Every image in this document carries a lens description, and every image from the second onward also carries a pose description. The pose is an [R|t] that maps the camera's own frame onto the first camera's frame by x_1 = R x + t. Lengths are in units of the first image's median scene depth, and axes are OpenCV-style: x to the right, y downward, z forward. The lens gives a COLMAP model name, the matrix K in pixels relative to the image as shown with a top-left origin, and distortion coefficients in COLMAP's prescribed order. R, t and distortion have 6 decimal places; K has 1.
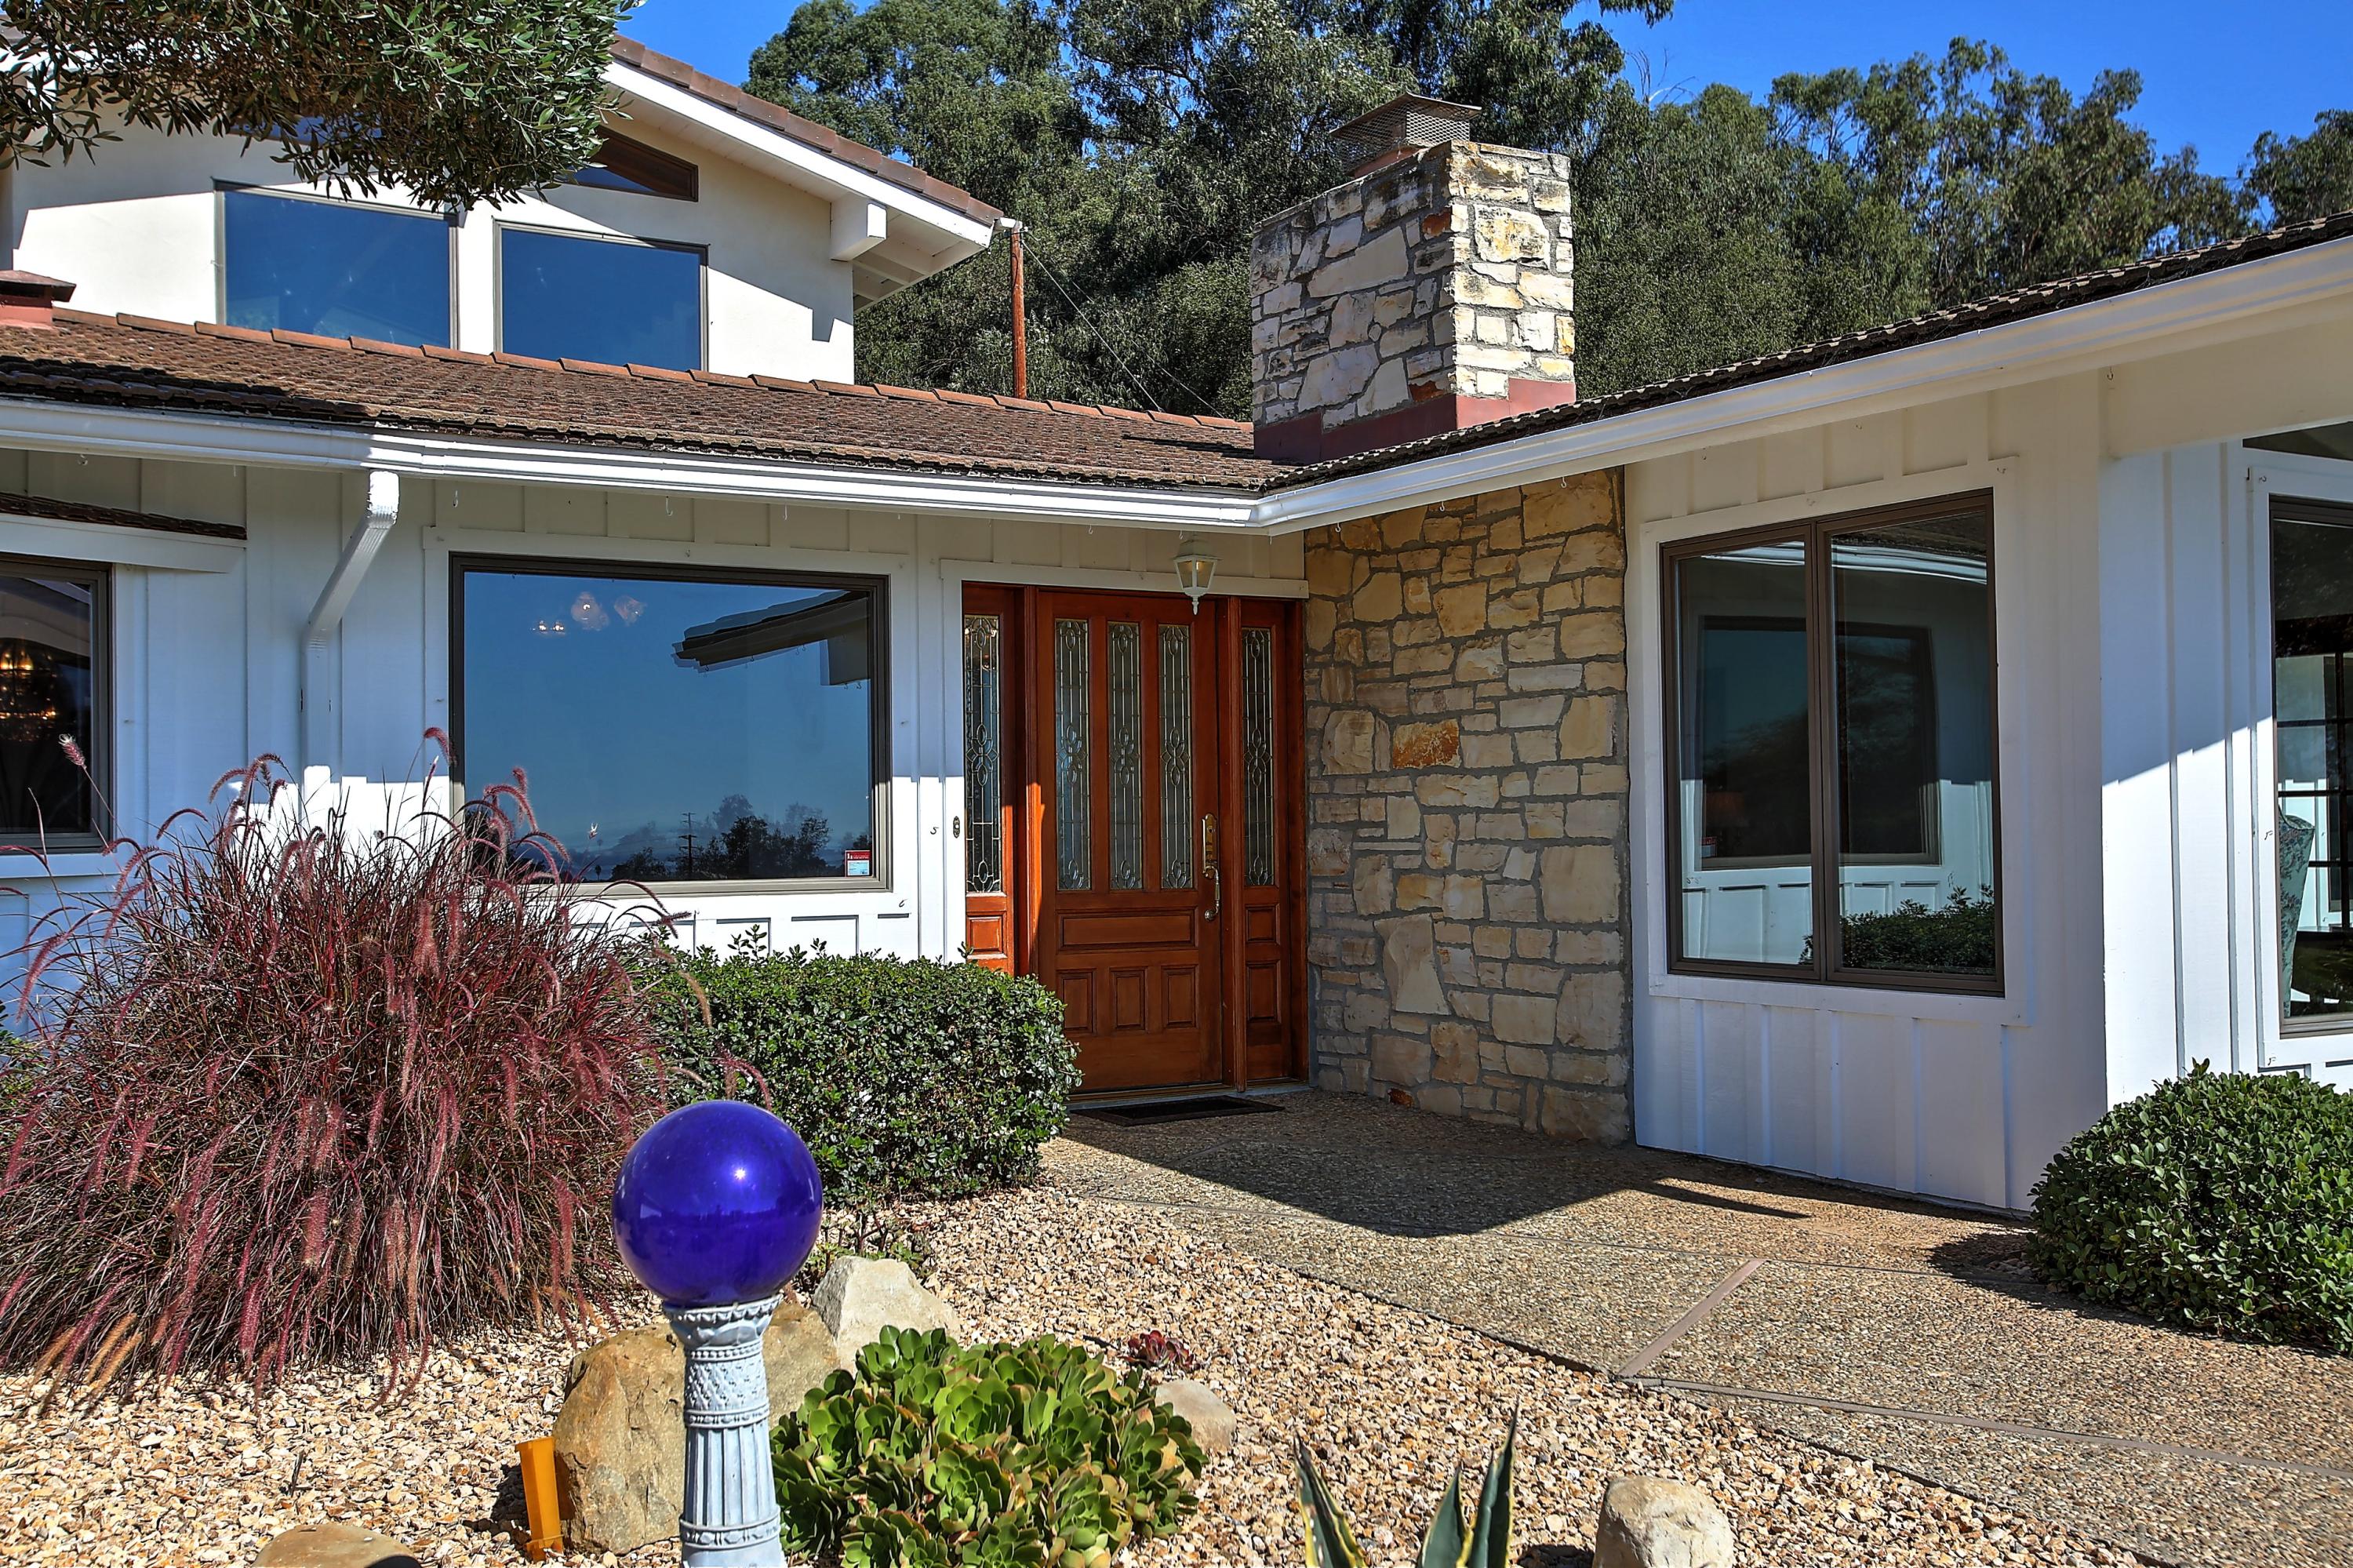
lens RADIAL K [[2241.1, 0, 1176.5], [0, 2241.1, 784.0], [0, 0, 1]] dist [-0.032892, 0.155029]
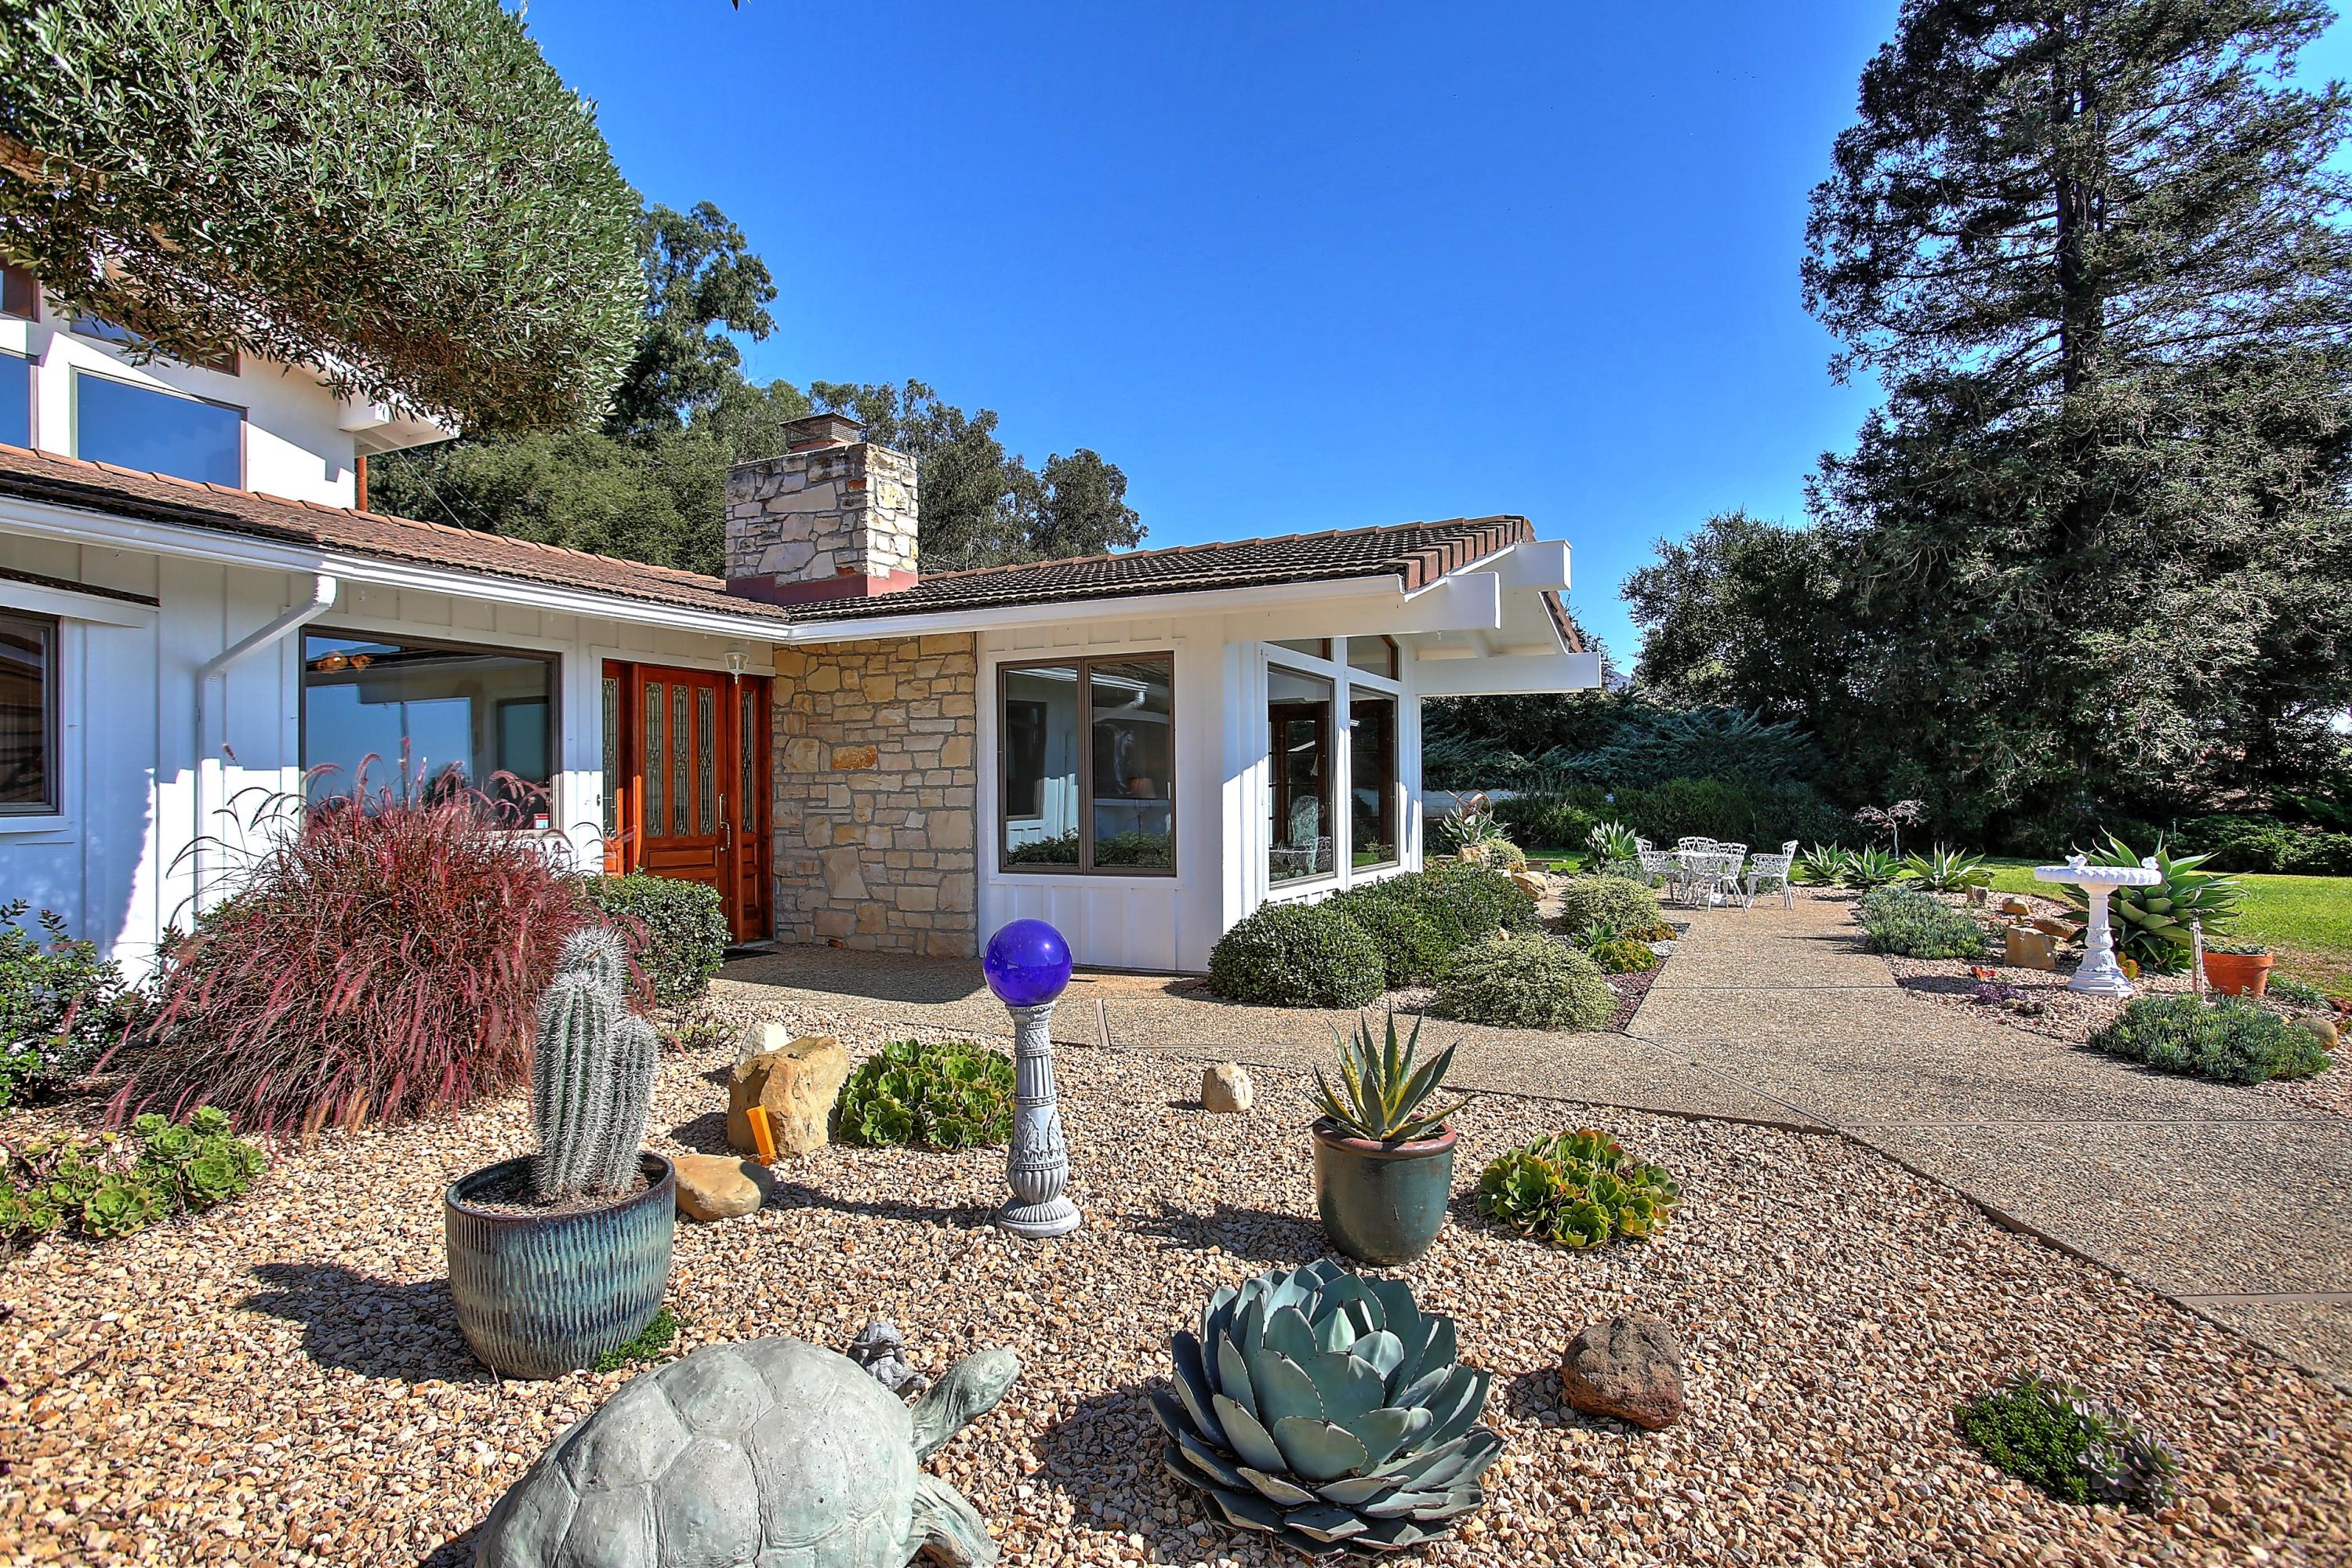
lens RADIAL K [[1285.4, 0, 1176.0], [0, 1285.4, 784.0], [0, 0, 1]] dist [-0.074178, 0.071882]
pose [[0.838374, 0.009231, 0.545017, -0.240498], [-0.012107, 0.999925, 0.001689, -0.000397], [-0.544961, -0.008014, 0.838423, -0.060874]]
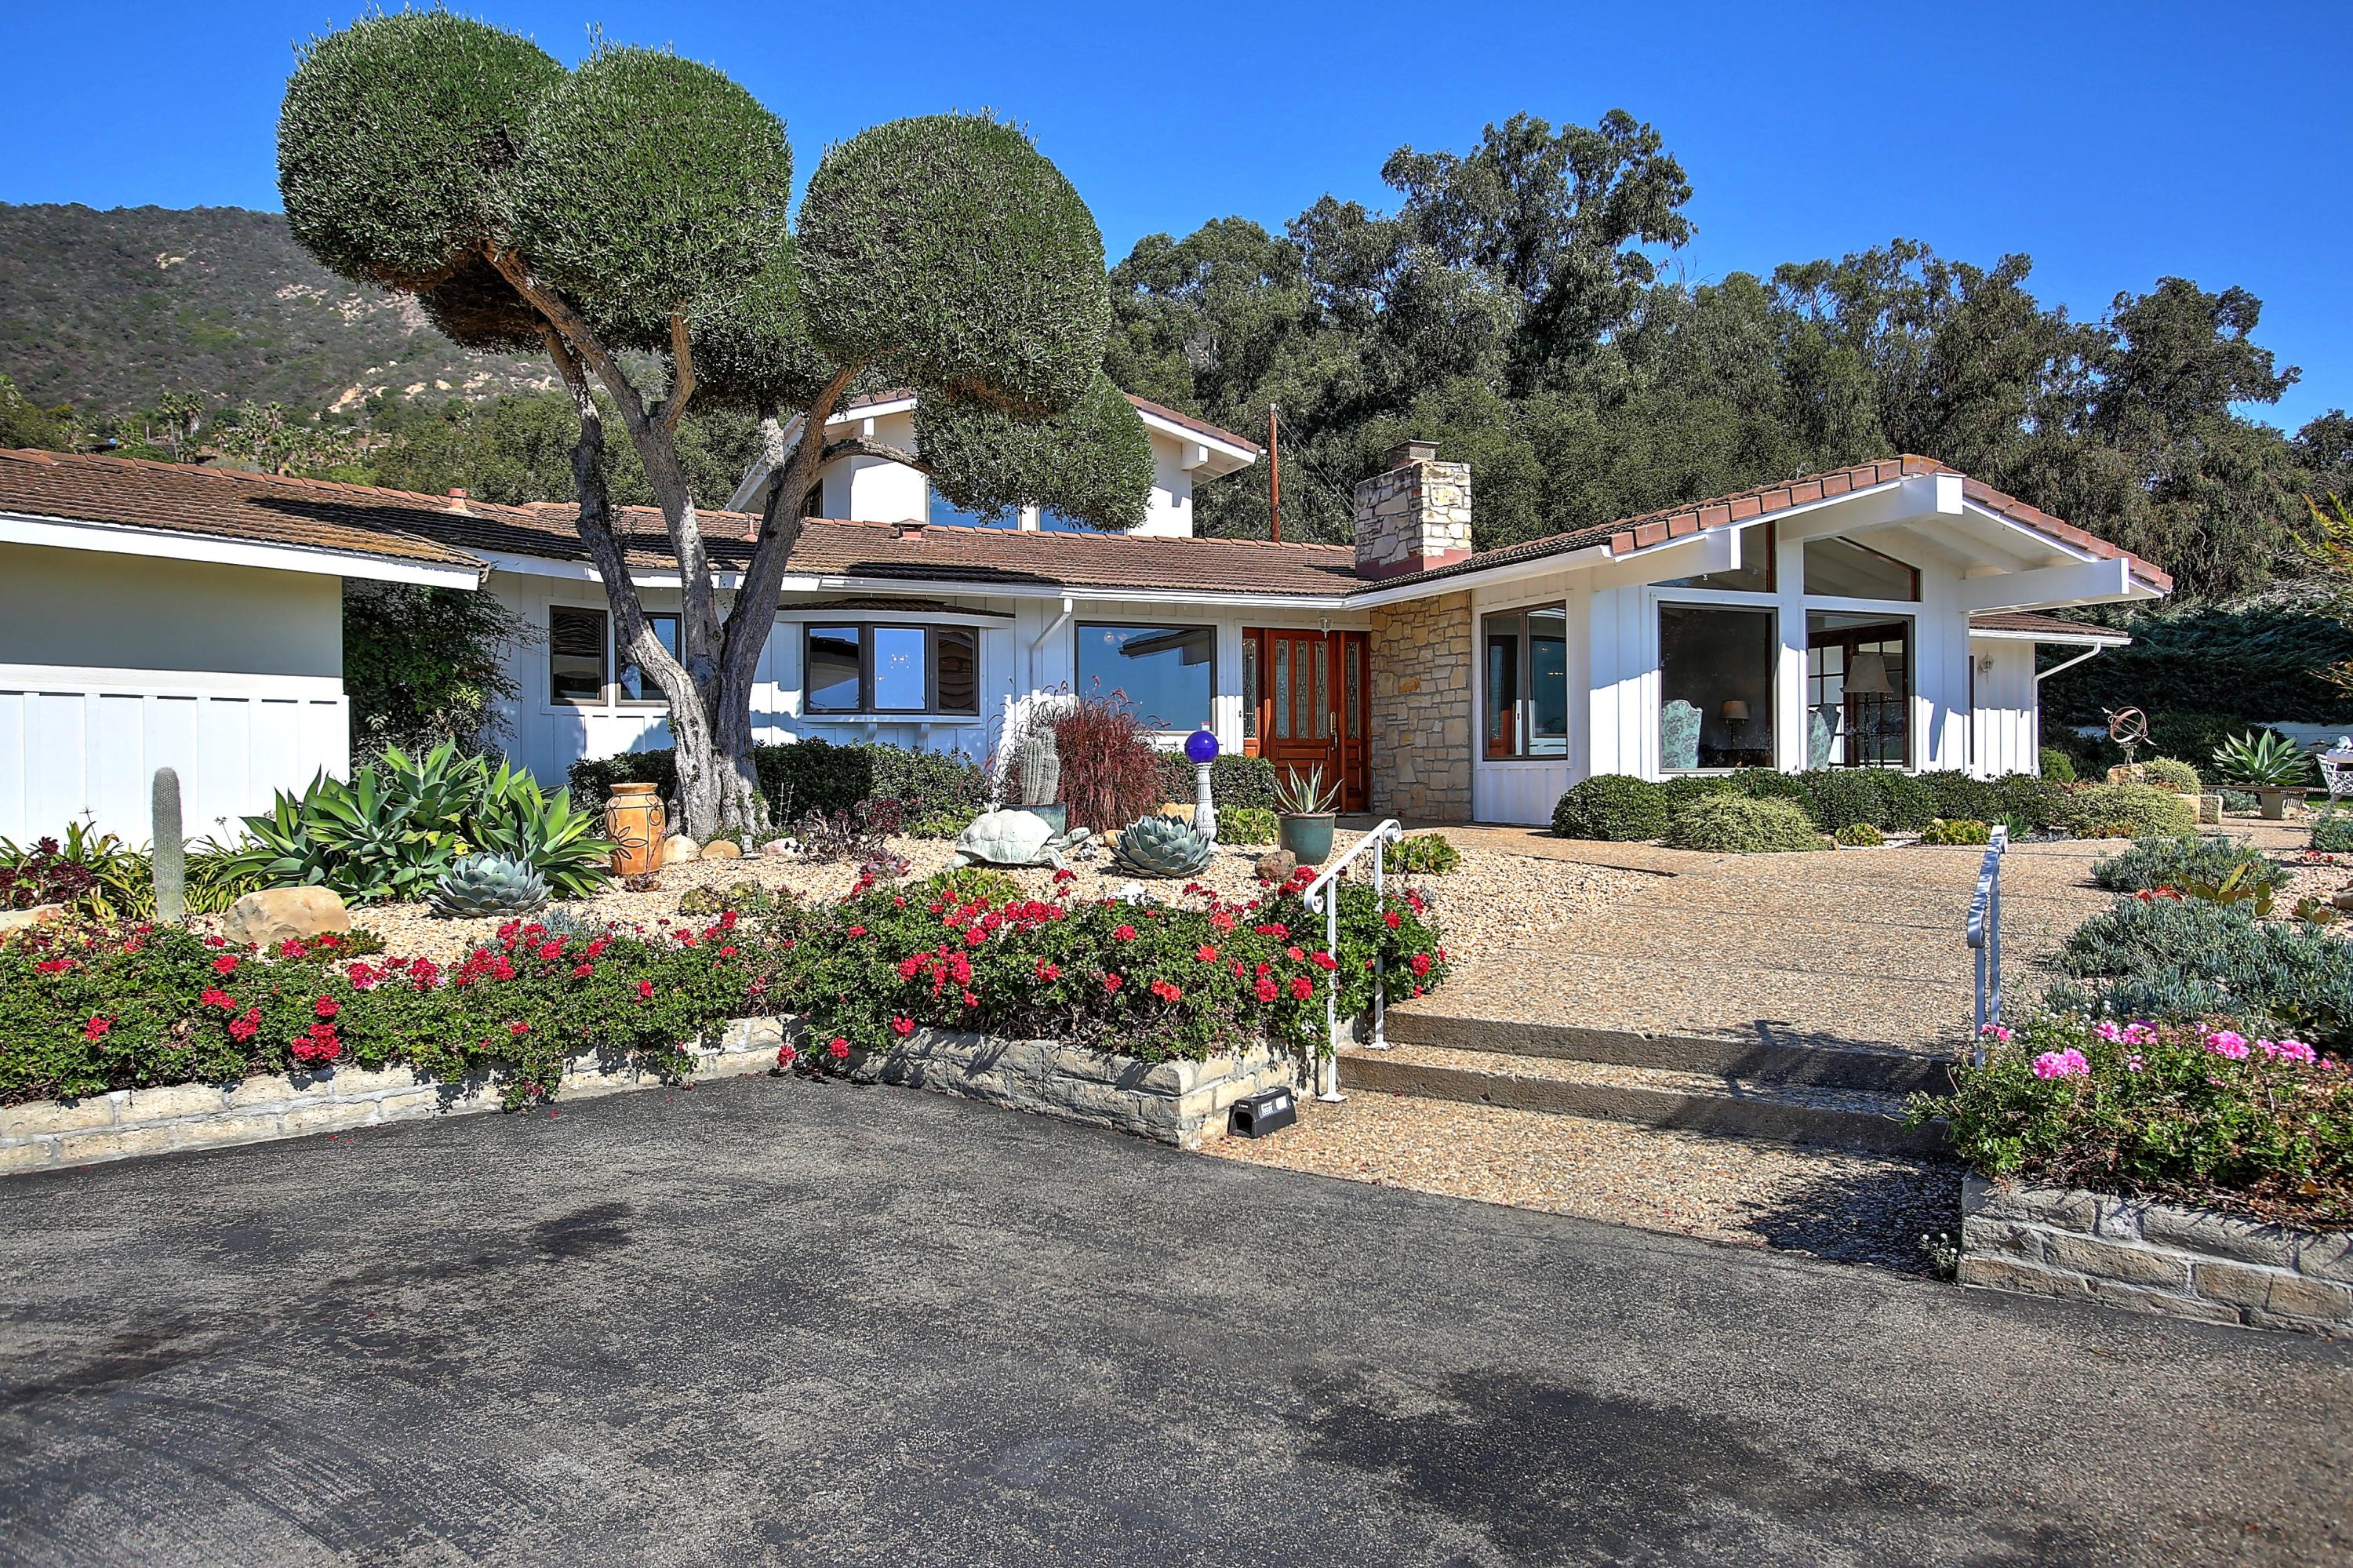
lens RADIAL K [[1641.9, 0, 1176.5], [0, 1641.9, 784.0], [0, 0, 1]] dist [-0.002943, 0.001649]
pose [[0.991049, 0.005352, -0.133394, 0.092410], [-0.002123, 0.999702, 0.024339, 0.053183], [0.133484, -0.023838, 0.990764, -0.992968]]
